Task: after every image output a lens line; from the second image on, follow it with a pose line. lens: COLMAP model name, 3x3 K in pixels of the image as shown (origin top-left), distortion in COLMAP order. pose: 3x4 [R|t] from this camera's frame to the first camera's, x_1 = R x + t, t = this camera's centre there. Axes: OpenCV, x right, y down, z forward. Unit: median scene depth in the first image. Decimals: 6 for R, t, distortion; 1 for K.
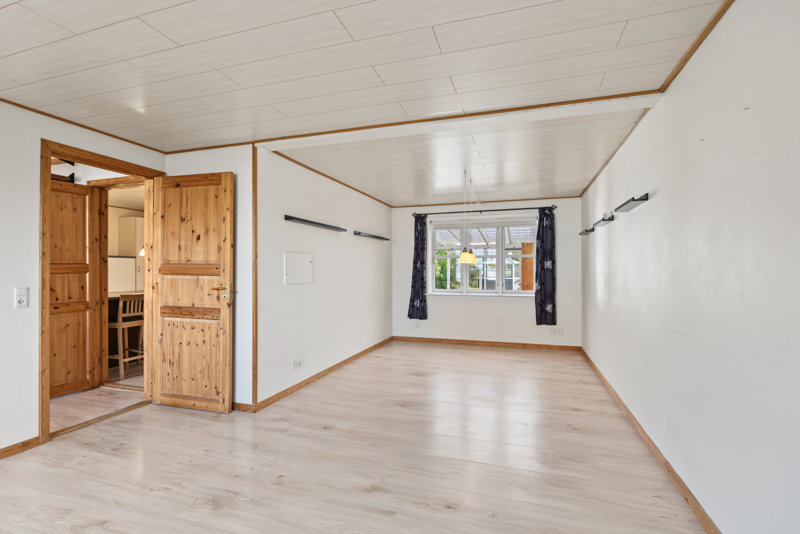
lens RADIAL K [[371.8, 0, 395.3], [0, 371.8, 264.6], [0, 0, 1]] dist [-0.000191, -0.000234]
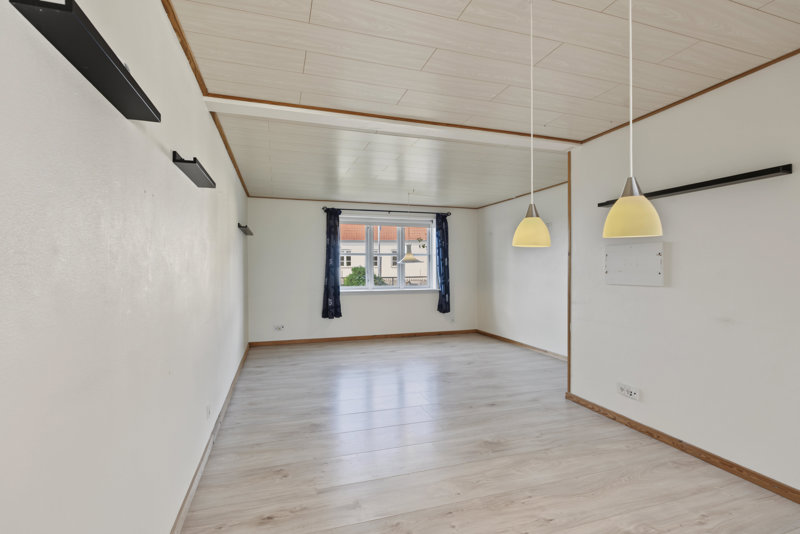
lens RADIAL K [[371.8, 0, 395.3], [0, 371.8, 264.6], [0, 0, 1]] dist [-0.000191, -0.000234]
pose [[-0.811184, -0.009510, -0.584714, 0.866790], [0.007746, 0.999605, -0.027004, 0.041871], [0.584740, -0.026434, -0.810790, 2.079476]]
